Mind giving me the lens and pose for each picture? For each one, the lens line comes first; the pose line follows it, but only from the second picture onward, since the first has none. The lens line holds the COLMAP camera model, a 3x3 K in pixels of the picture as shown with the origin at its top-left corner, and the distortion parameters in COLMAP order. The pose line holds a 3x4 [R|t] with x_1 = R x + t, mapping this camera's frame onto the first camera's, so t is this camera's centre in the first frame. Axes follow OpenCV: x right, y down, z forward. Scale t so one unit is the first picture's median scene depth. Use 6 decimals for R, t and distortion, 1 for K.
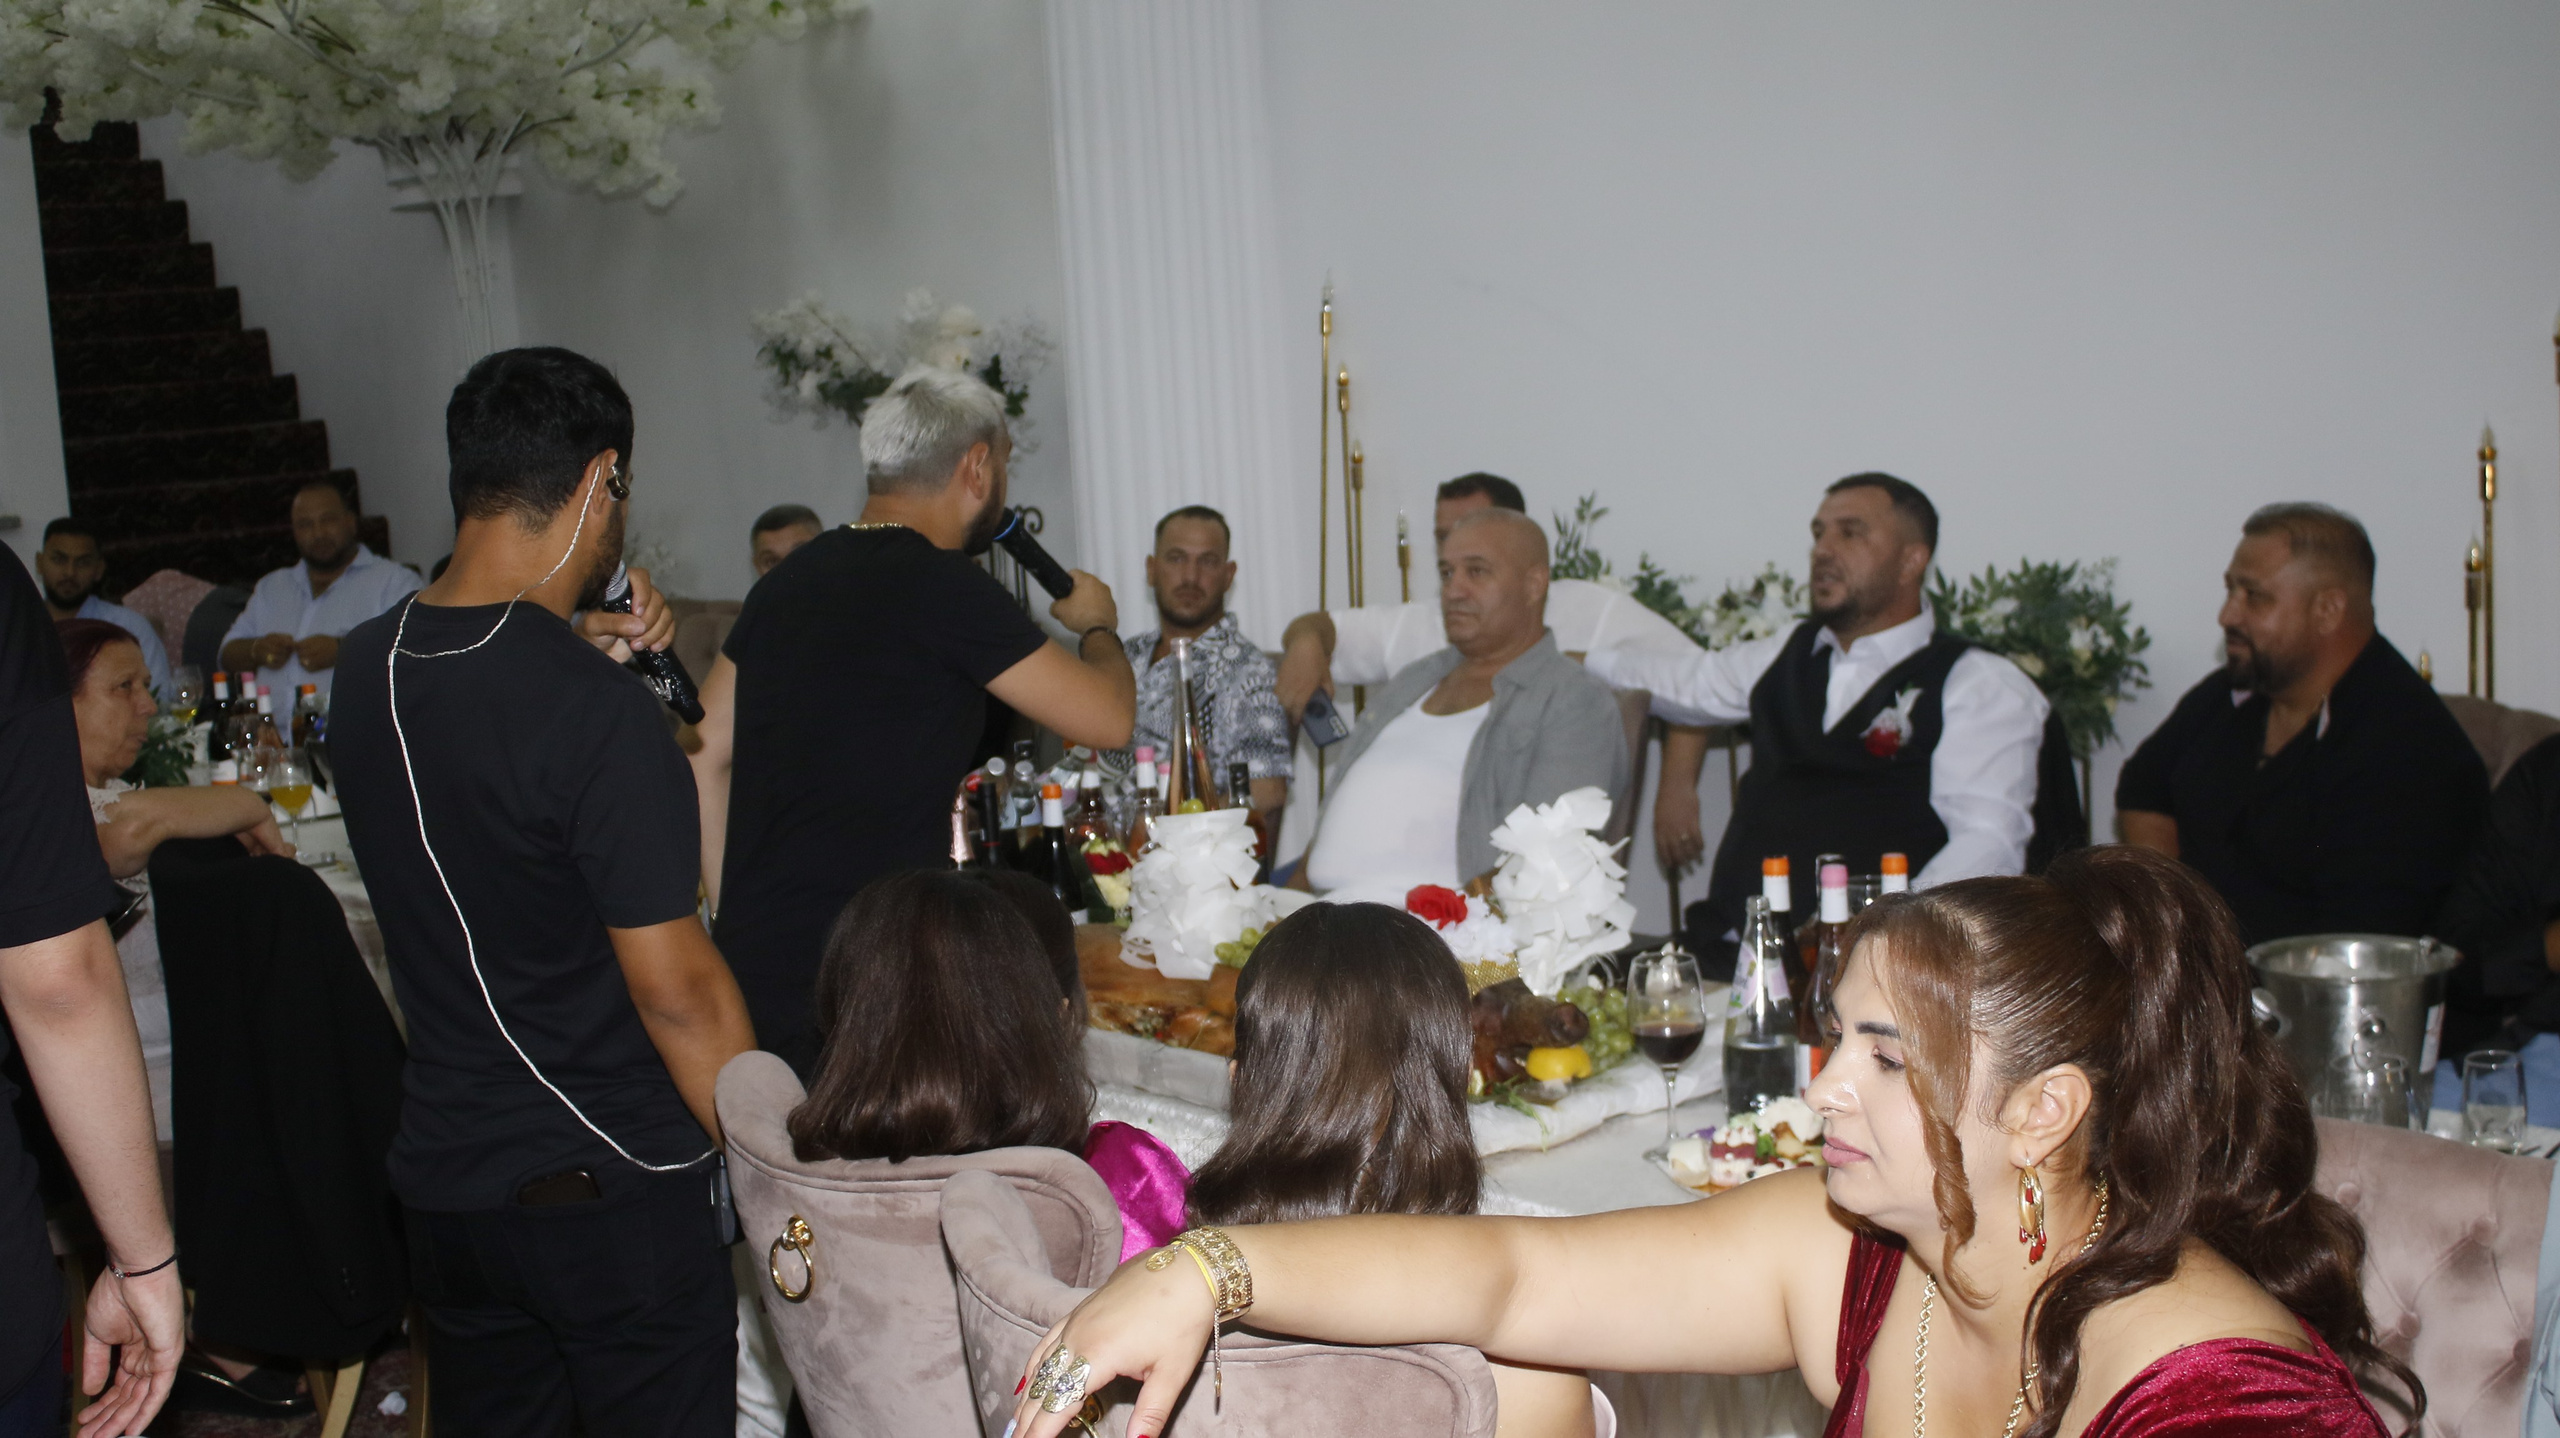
lens RADIAL K [[3211.0, 0, 1269.8], [0, 3211.0, 773.5], [0, 0, 1]] dist [-0.047861, 0.000000]
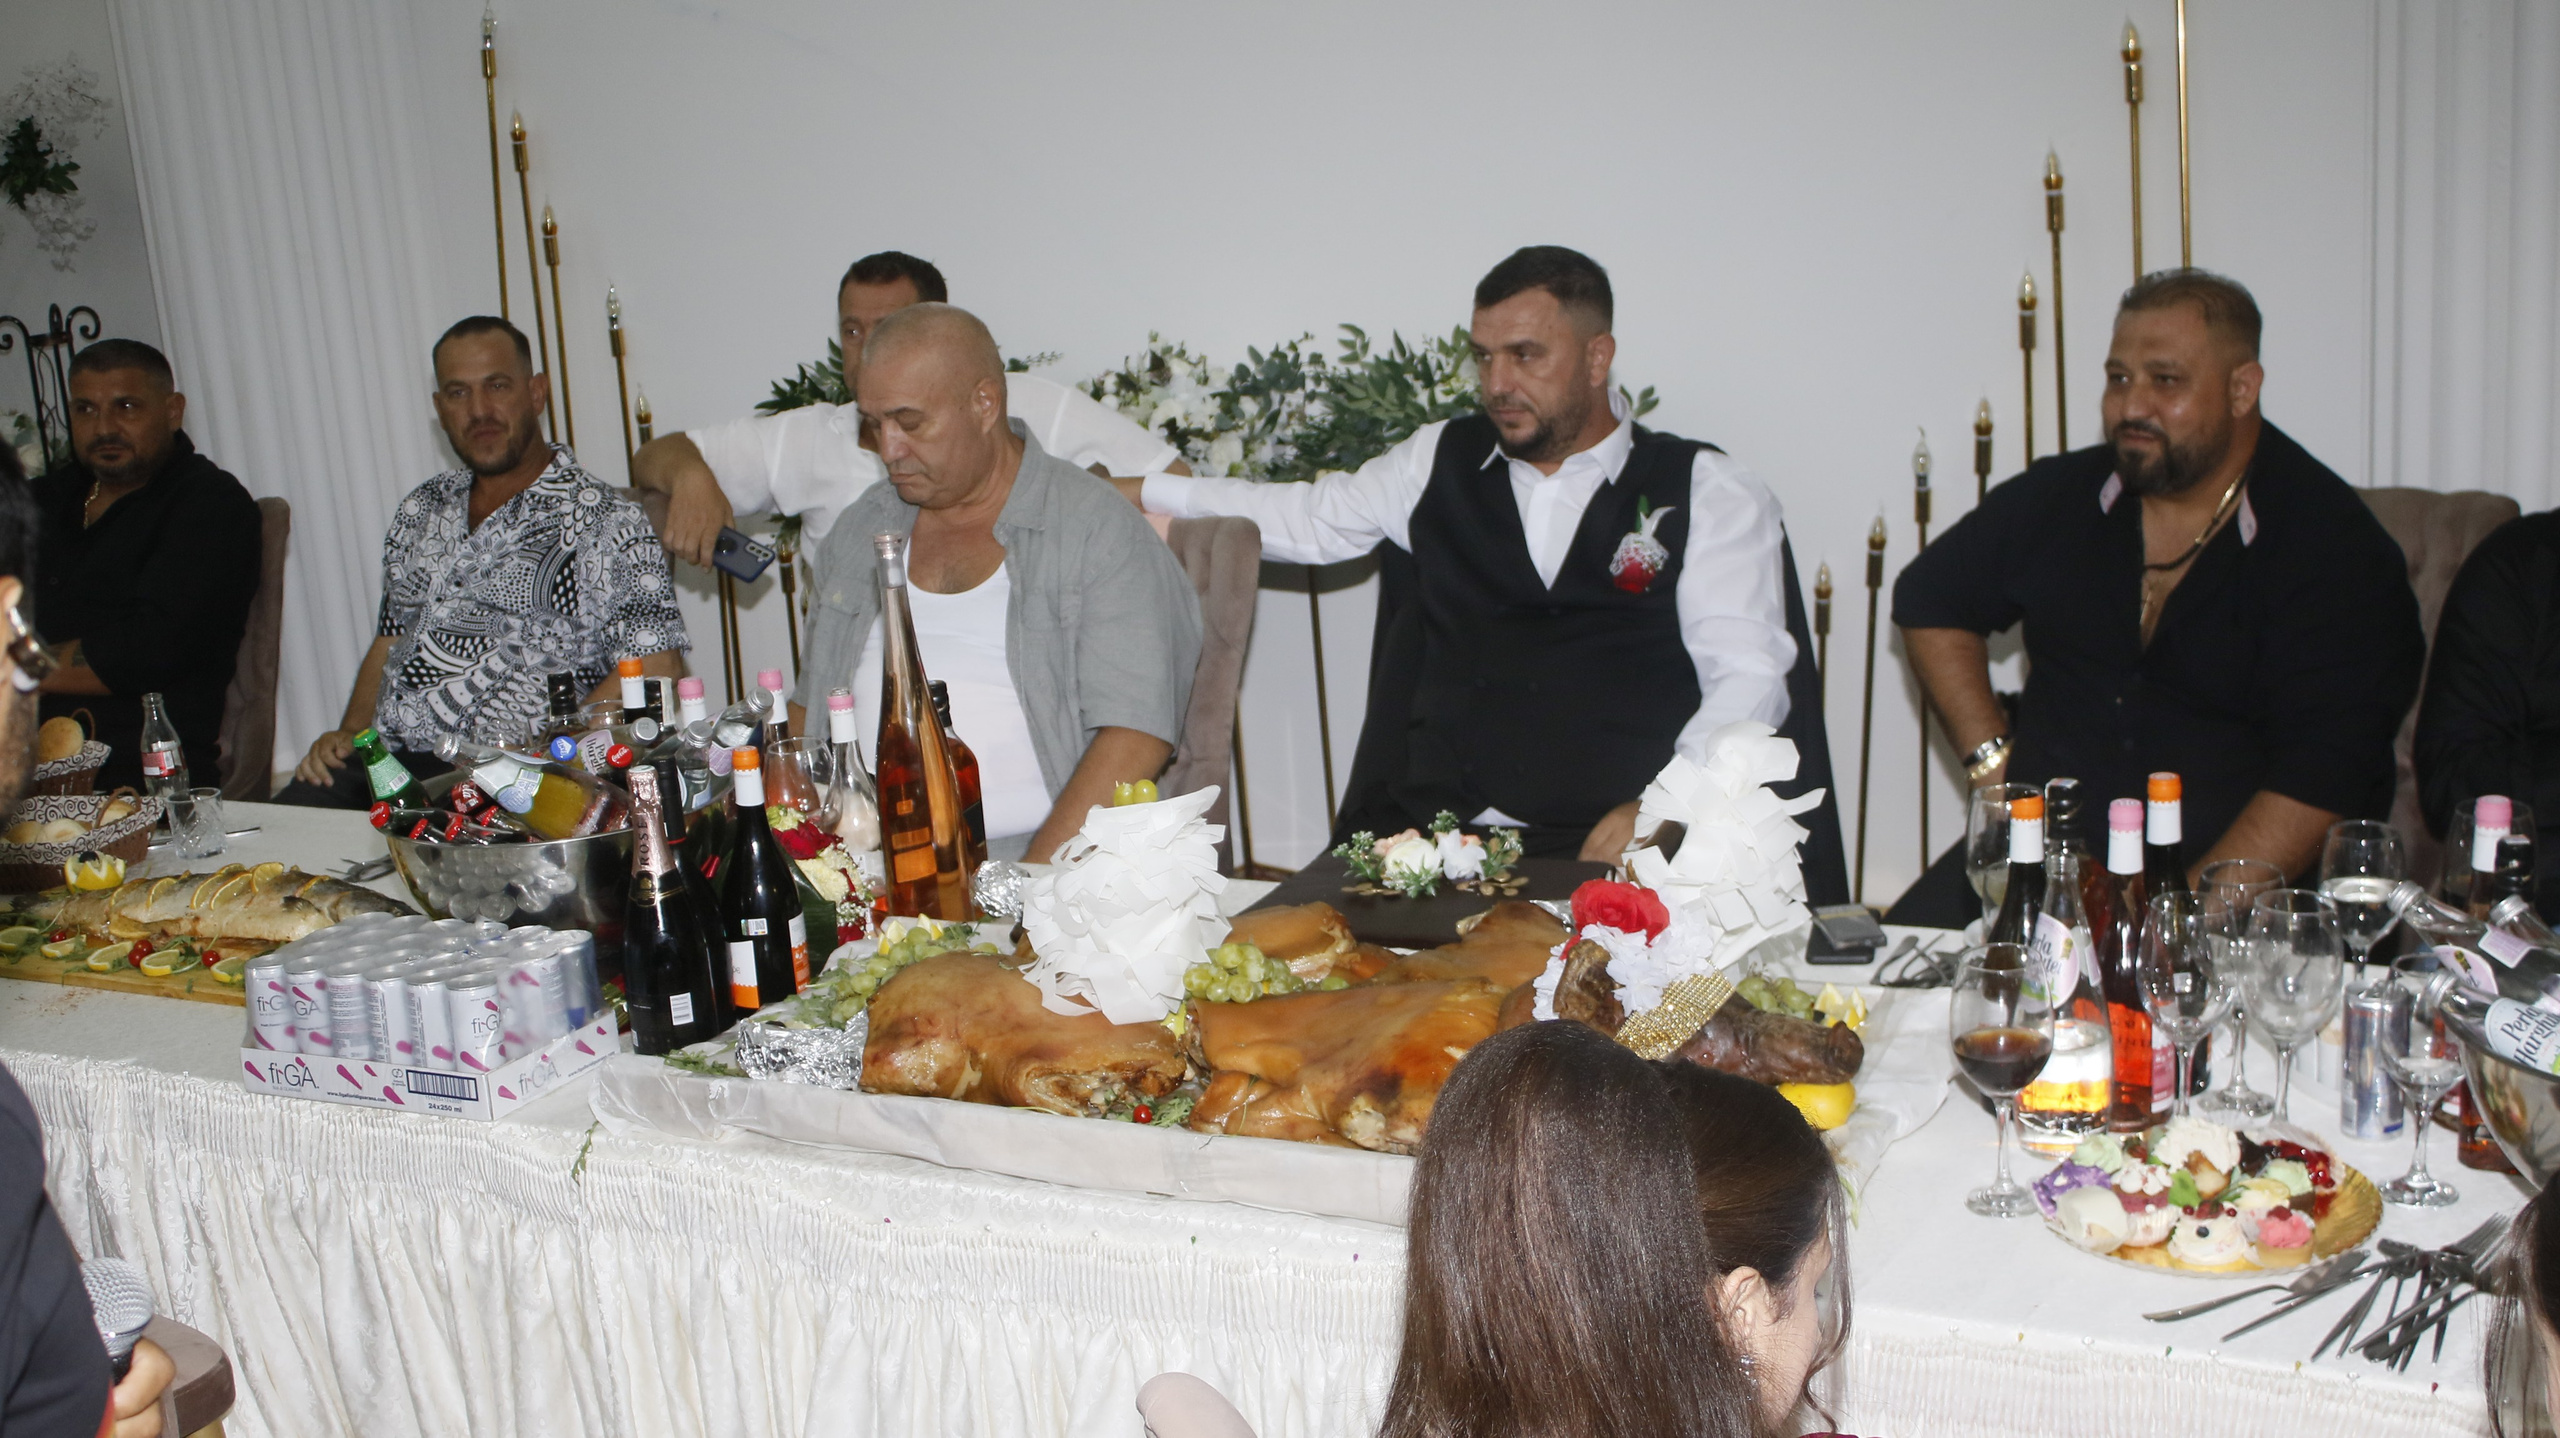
lens RADIAL K [[3211.0, 0, 1280.8], [0, 3211.0, 719.2], [0, 0, 1]] dist [-0.047861, 0.000000]
pose [[0.909817, -0.114582, 0.398878, -0.181710], [0.081605, 0.991760, 0.098757, -0.048392], [-0.406907, -0.057300, 0.911671, 0.206183]]
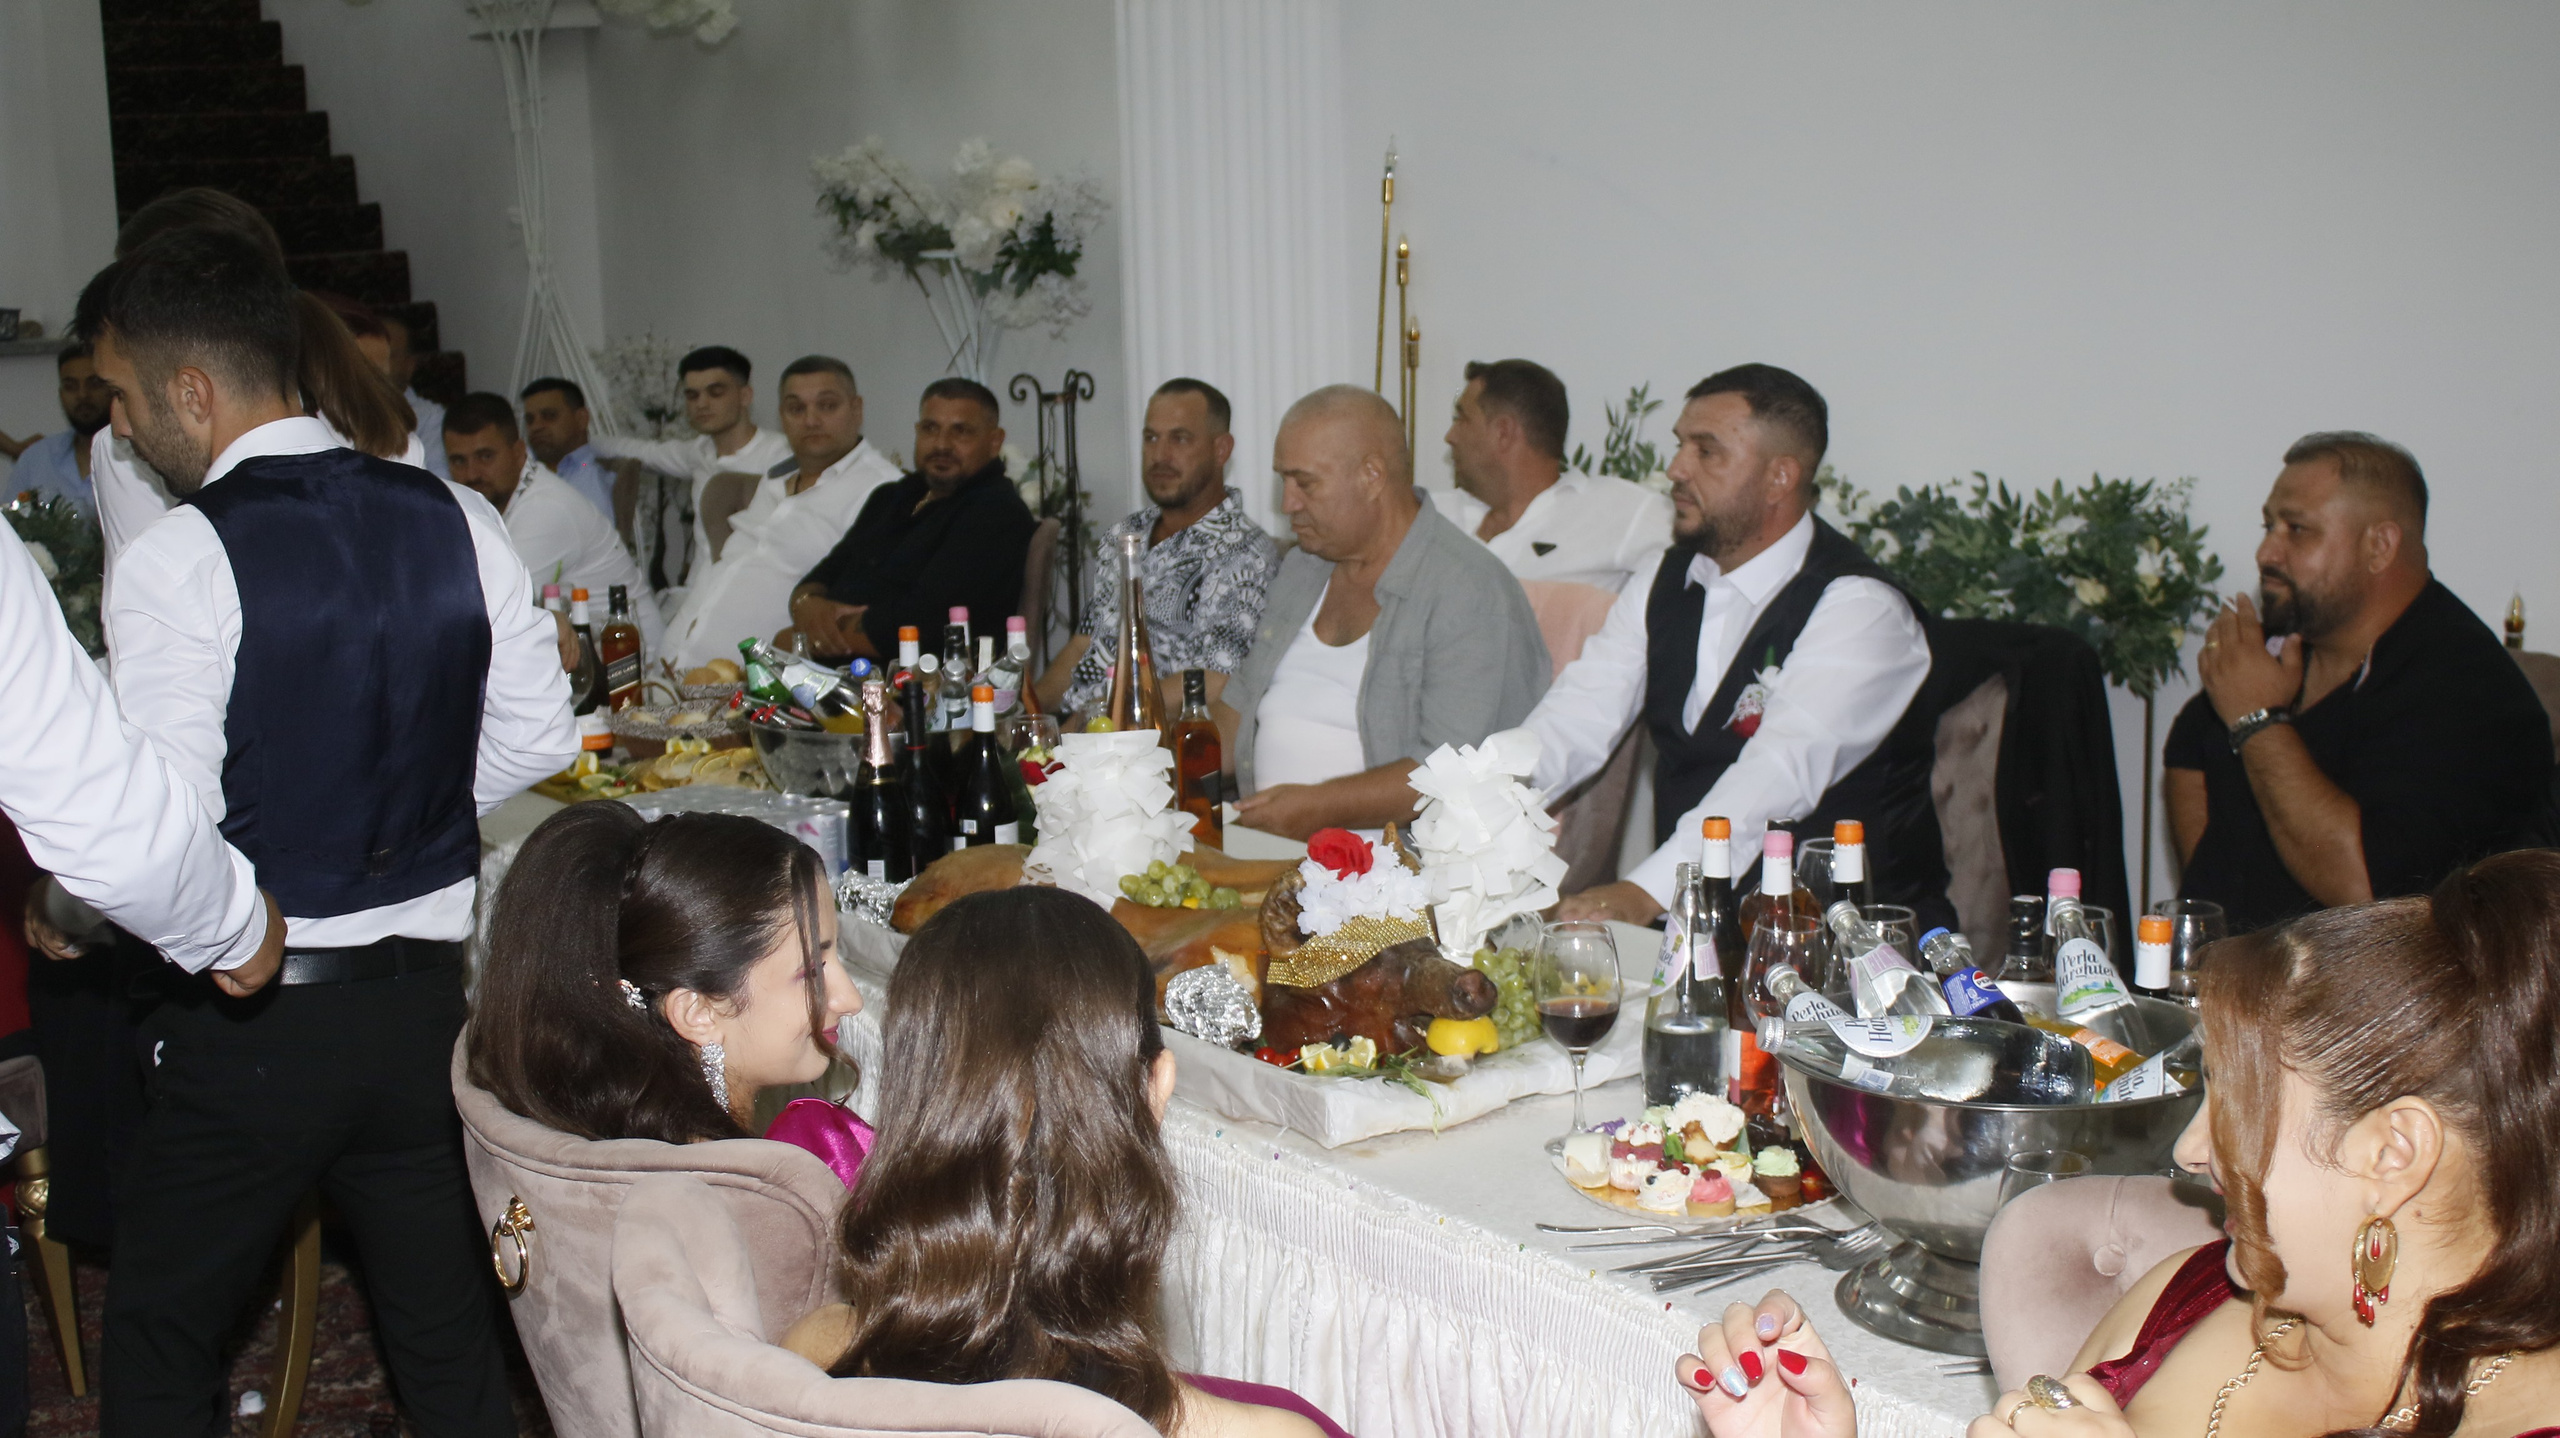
lens RADIAL K [[3211.0, 0, 1283.7], [0, 3211.0, 742.1], [0, 0, 1]] dist [-0.047861, 0.000000]
pose [[0.998204, 0.043079, -0.041625, 0.042084], [-0.041651, 0.998533, 0.034599, -0.011739], [0.043054, -0.032803, 0.998534, 0.059508]]
